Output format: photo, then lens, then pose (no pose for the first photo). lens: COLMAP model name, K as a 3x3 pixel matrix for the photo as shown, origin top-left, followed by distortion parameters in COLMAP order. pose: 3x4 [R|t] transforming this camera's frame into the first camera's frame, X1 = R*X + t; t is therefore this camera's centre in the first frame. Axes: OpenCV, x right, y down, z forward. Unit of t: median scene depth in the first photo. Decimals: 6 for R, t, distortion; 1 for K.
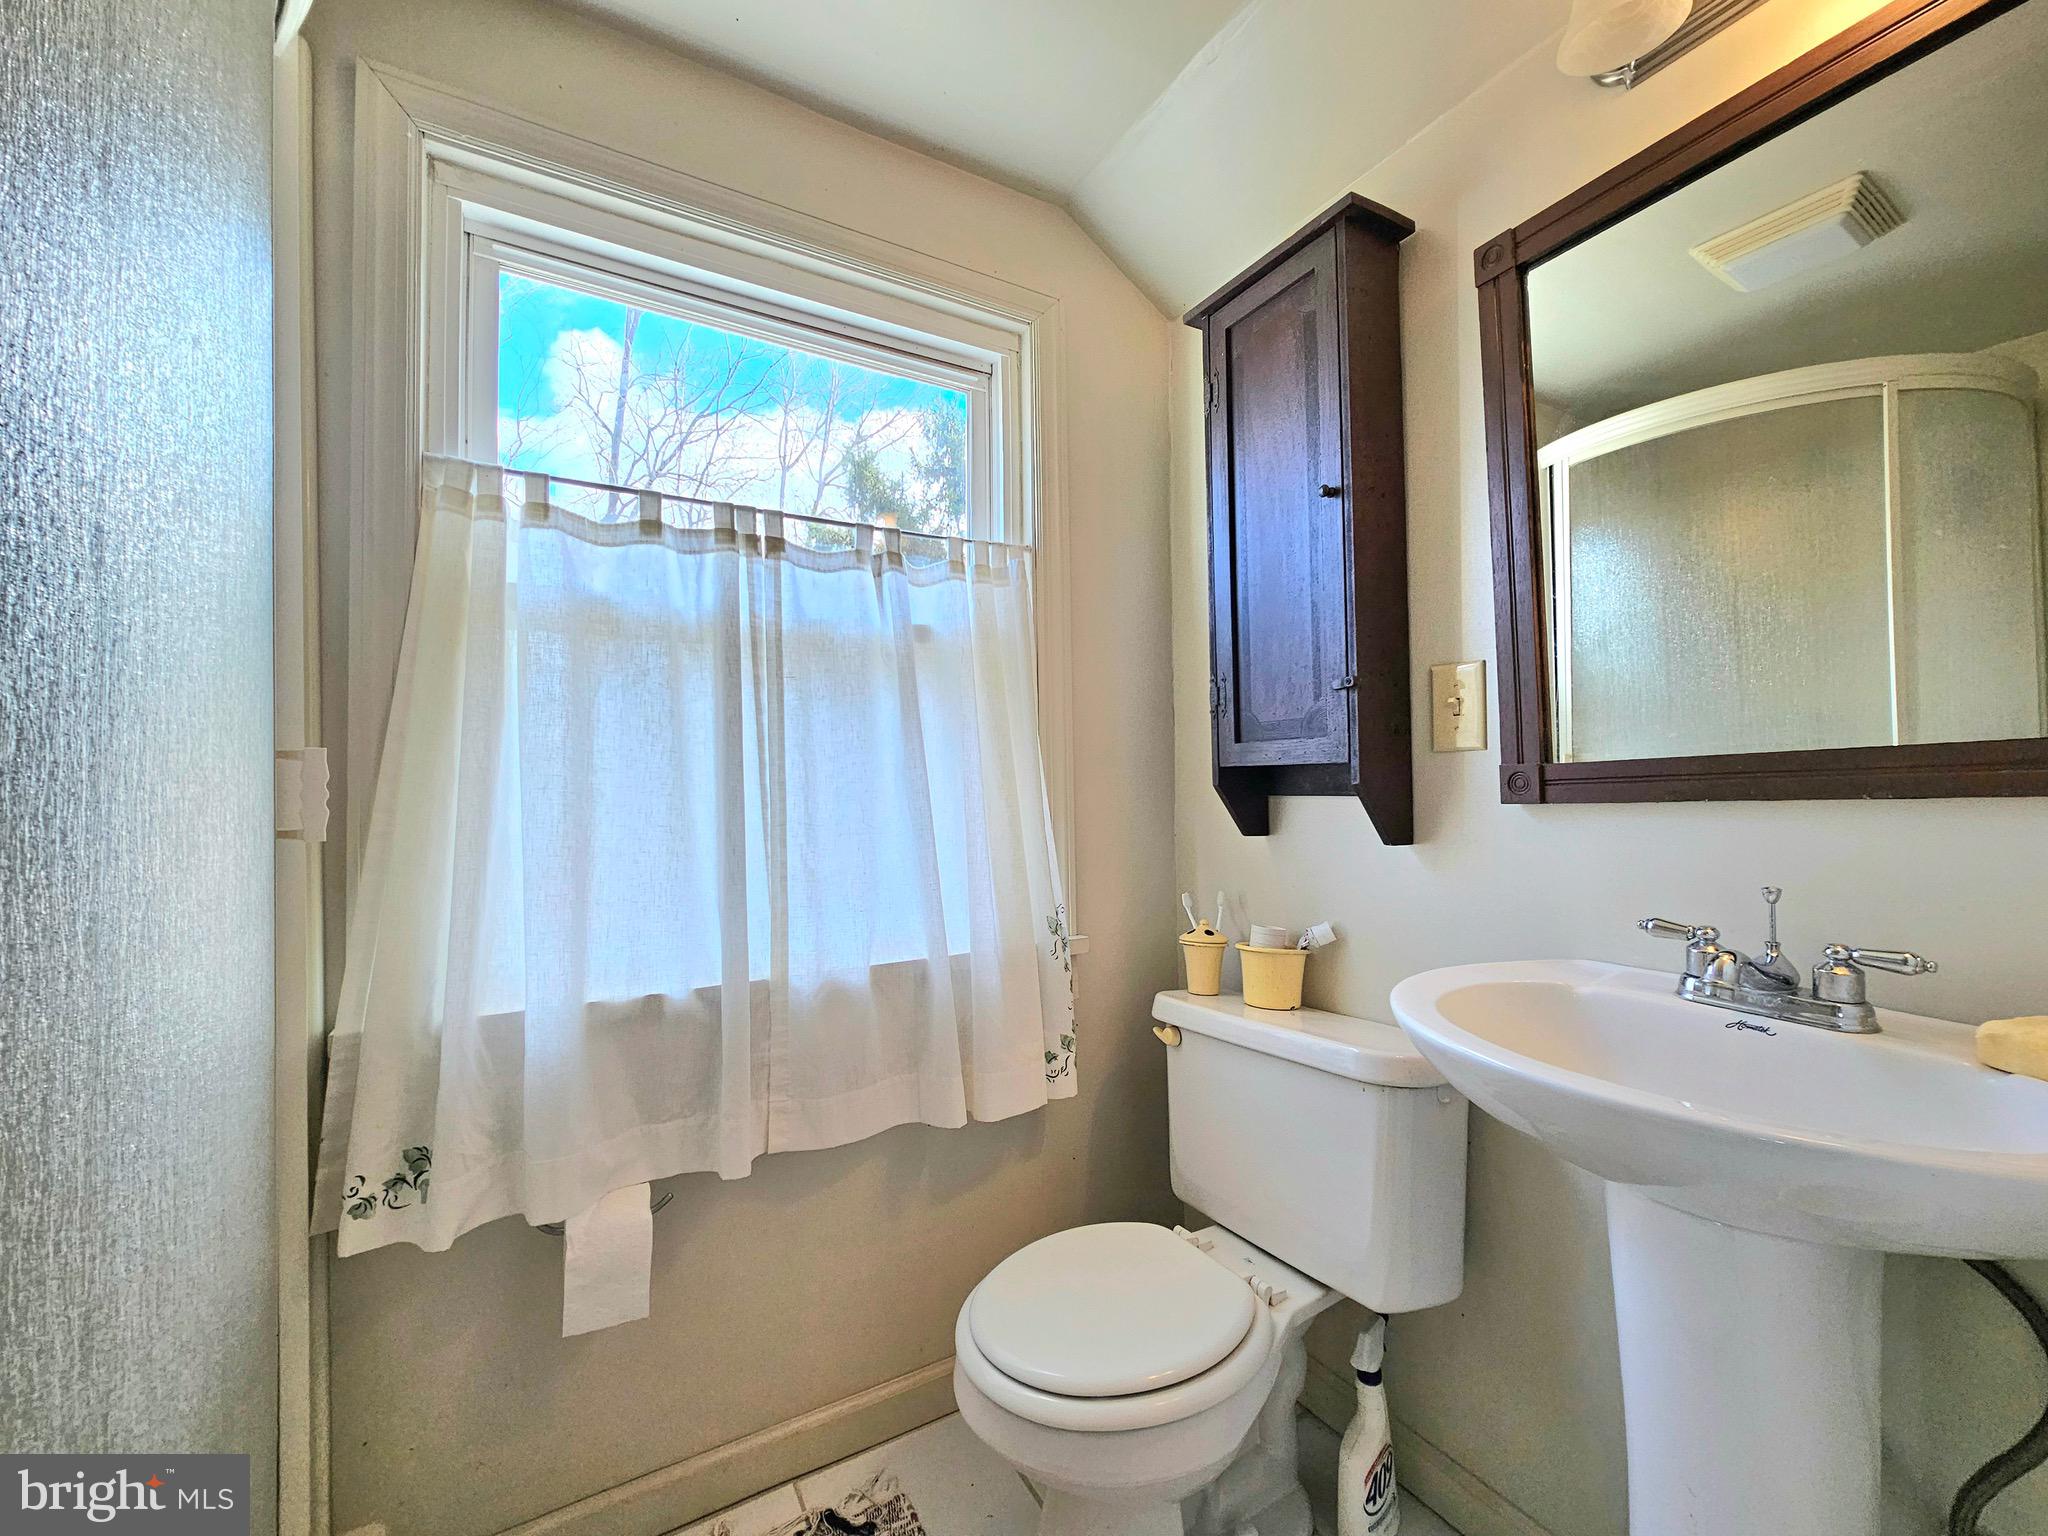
lens RADIAL K [[834.8, 0, 1029.8], [0, 834.8, 777.8], [0, 0, 1]] dist [0.002798, -0.001381]
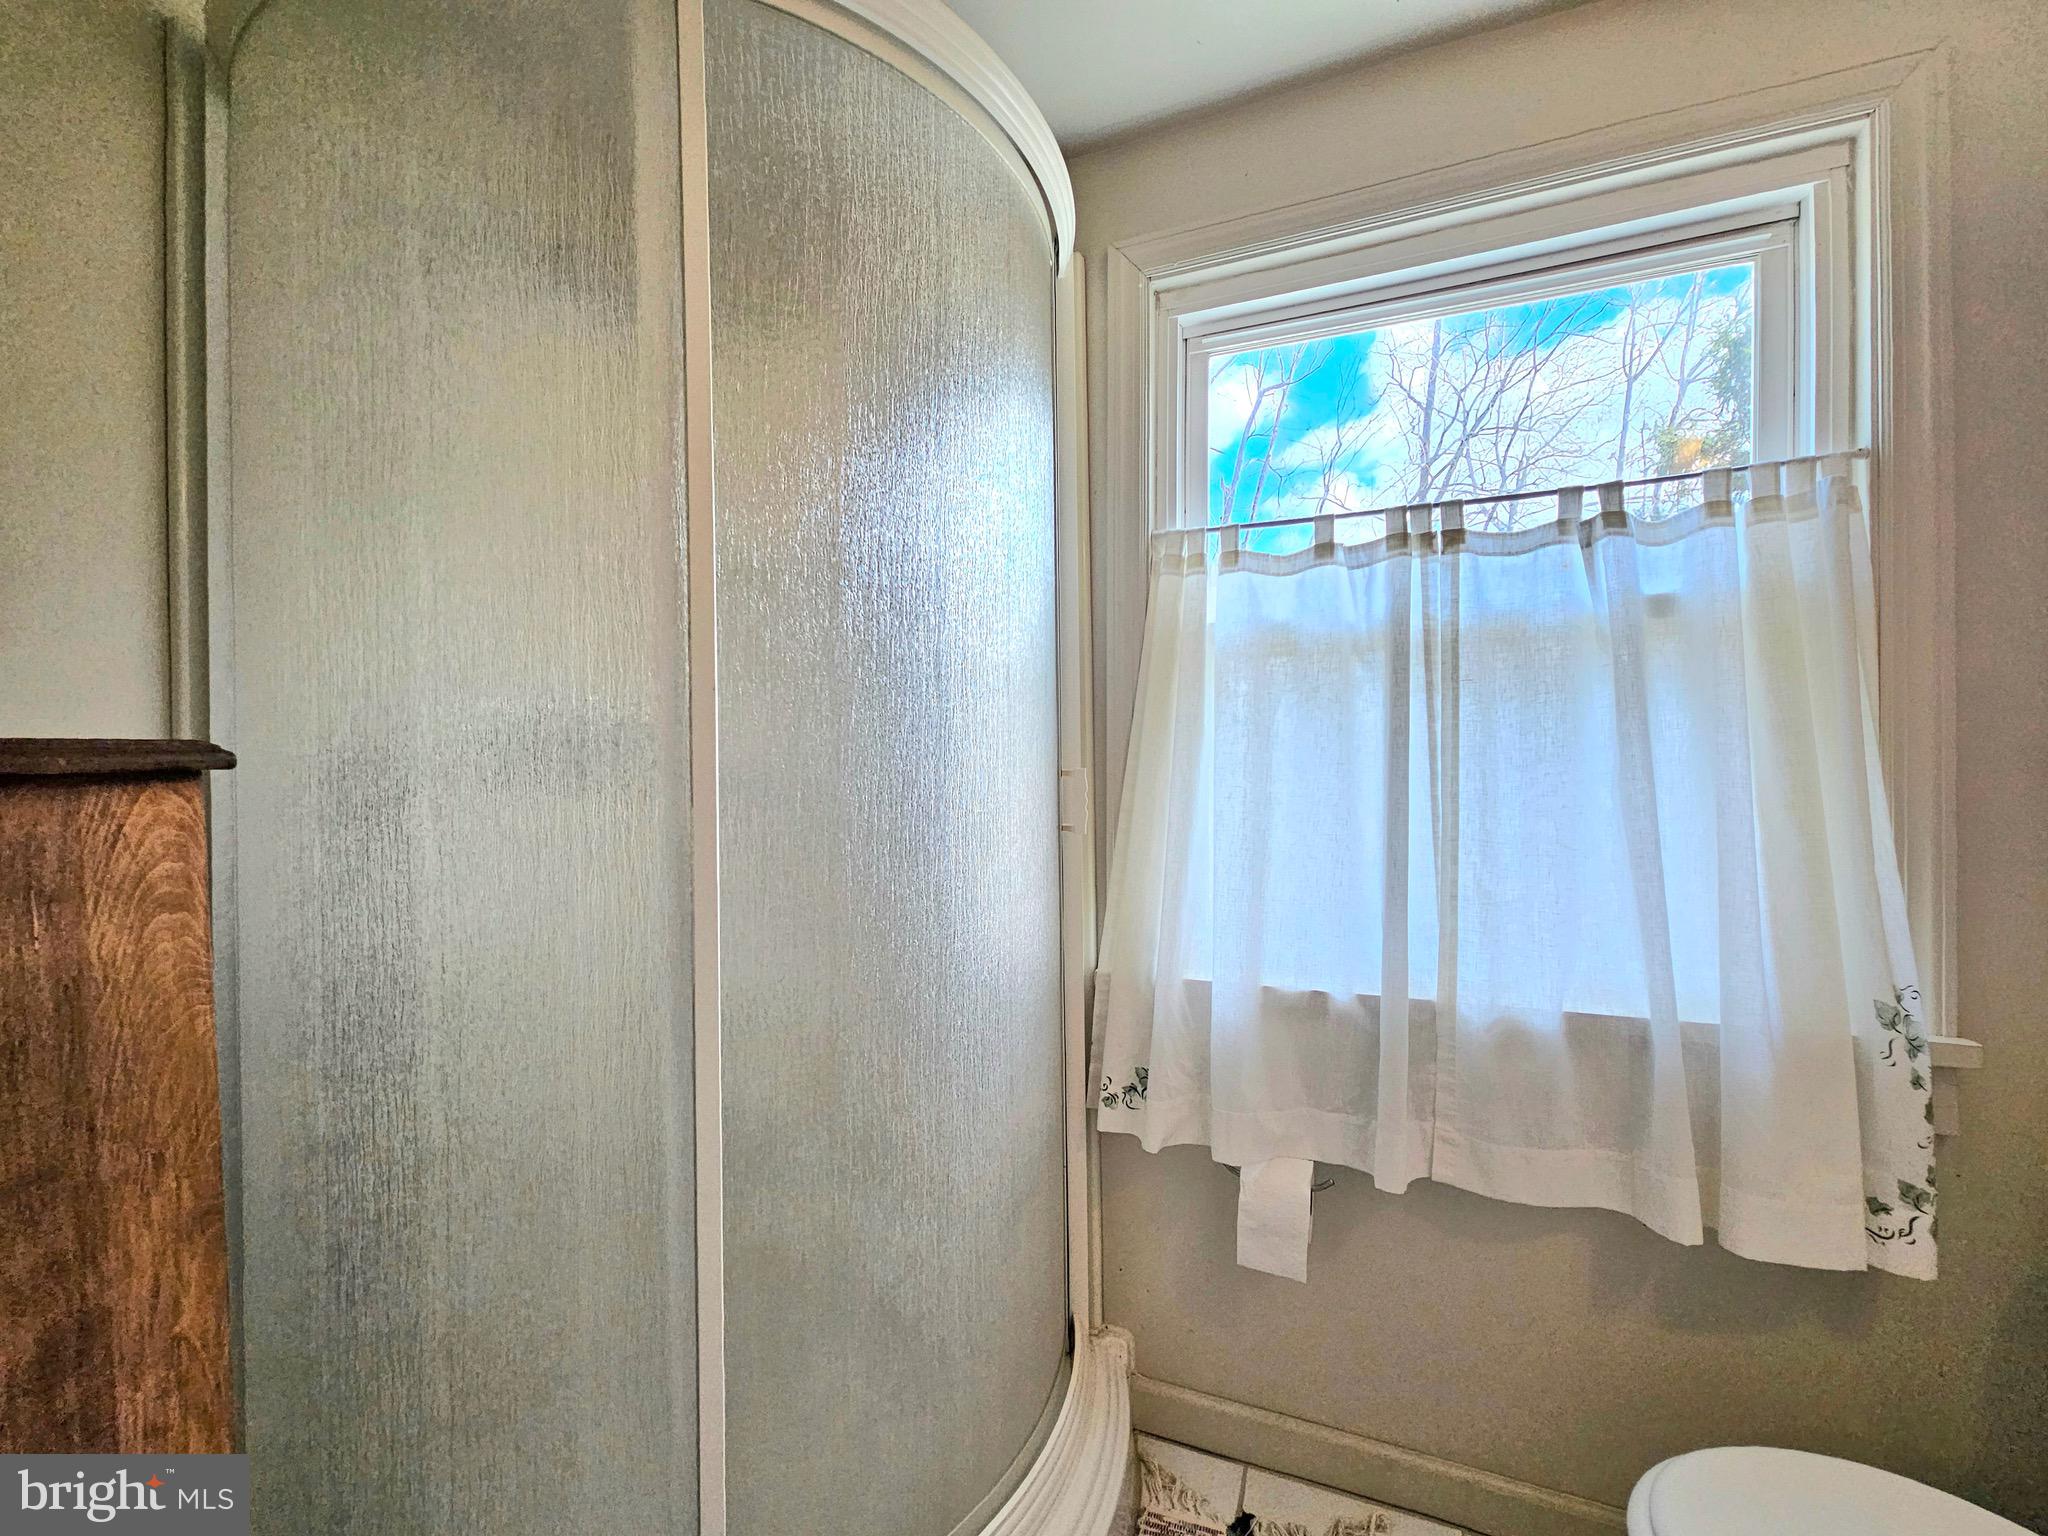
lens RADIAL K [[834.8, 0, 1030.4], [0, 834.8, 778.1], [0, 0, 1]] dist [0.002798, -0.001381]
pose [[0.610081, 0.019487, -0.792100, 0.154820], [0.008811, 0.999469, 0.031376, -0.046658], [0.792290, -0.026121, 0.609585, 0.055132]]
